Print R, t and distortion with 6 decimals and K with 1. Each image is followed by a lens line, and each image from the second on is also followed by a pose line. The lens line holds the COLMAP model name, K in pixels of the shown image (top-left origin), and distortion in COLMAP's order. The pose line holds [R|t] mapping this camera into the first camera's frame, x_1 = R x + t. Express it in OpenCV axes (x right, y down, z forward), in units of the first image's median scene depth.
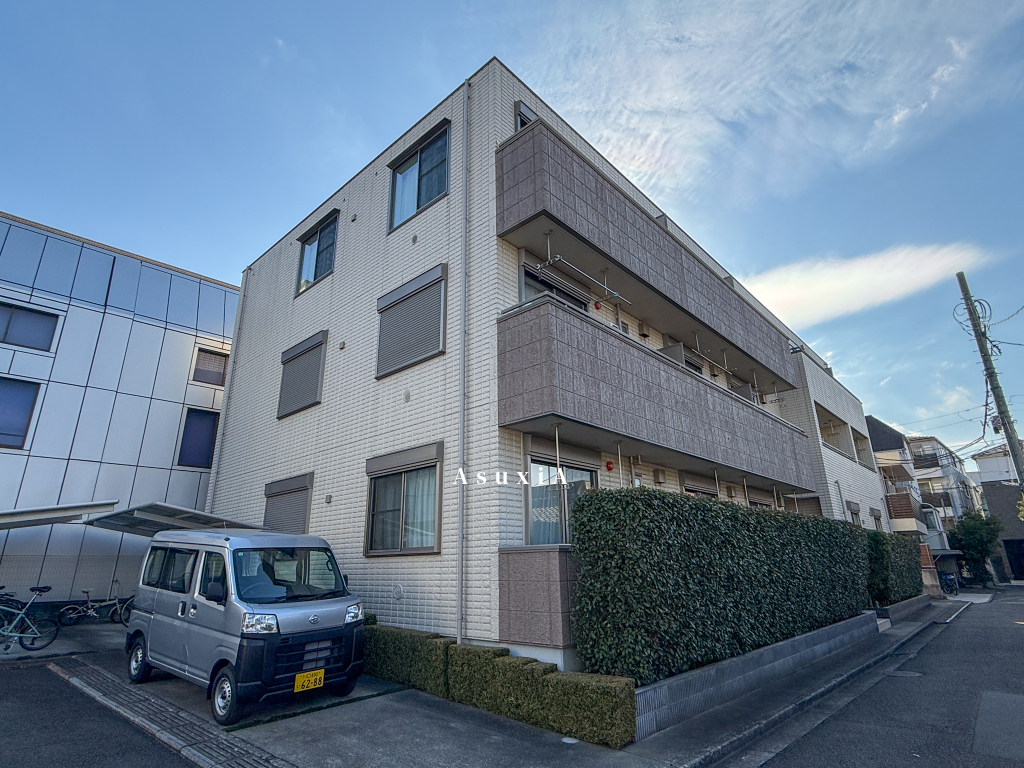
lens RADIAL K [[544.6, 0, 509.4], [0, 544.6, 383.8], [0, 0, 1]] dist [-0.003685, -0.001013]
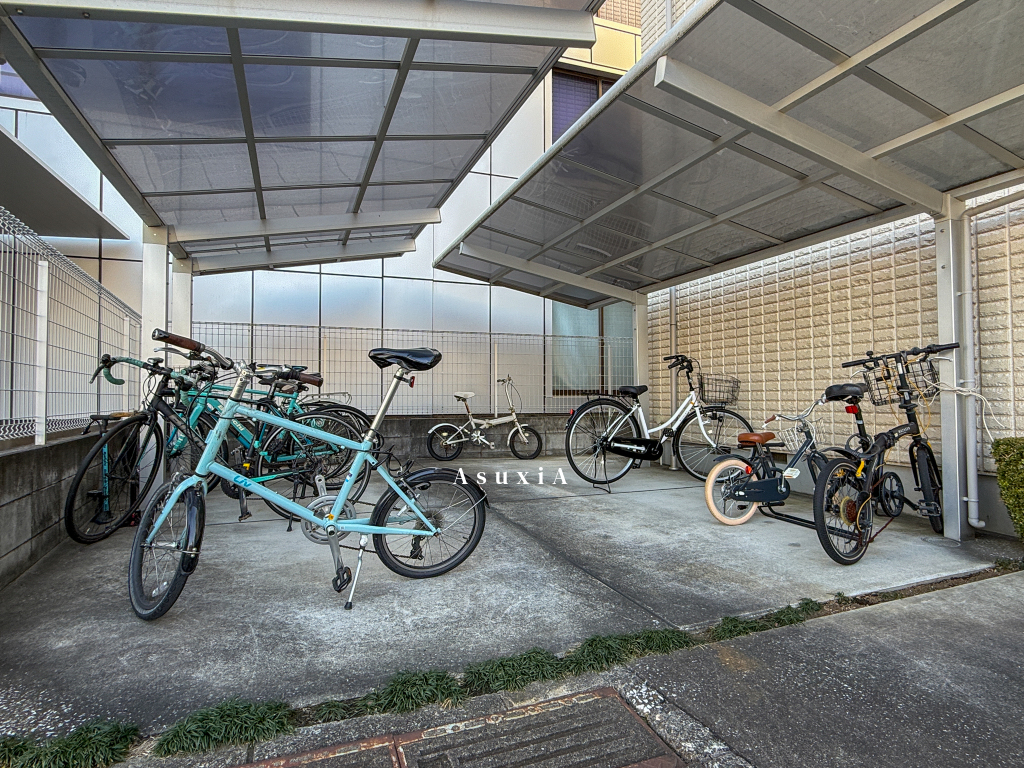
lens RADIAL K [[544.6, 0, 512.8], [0, 544.6, 383.7], [0, 0, 1]] dist [-0.003685, -0.001013]
pose [[0.904673, -0.001903, -0.426103, -0.548102], [0.128708, 0.954501, 0.269001, 0.252245], [0.406203, -0.298201, 0.863756, 0.616146]]
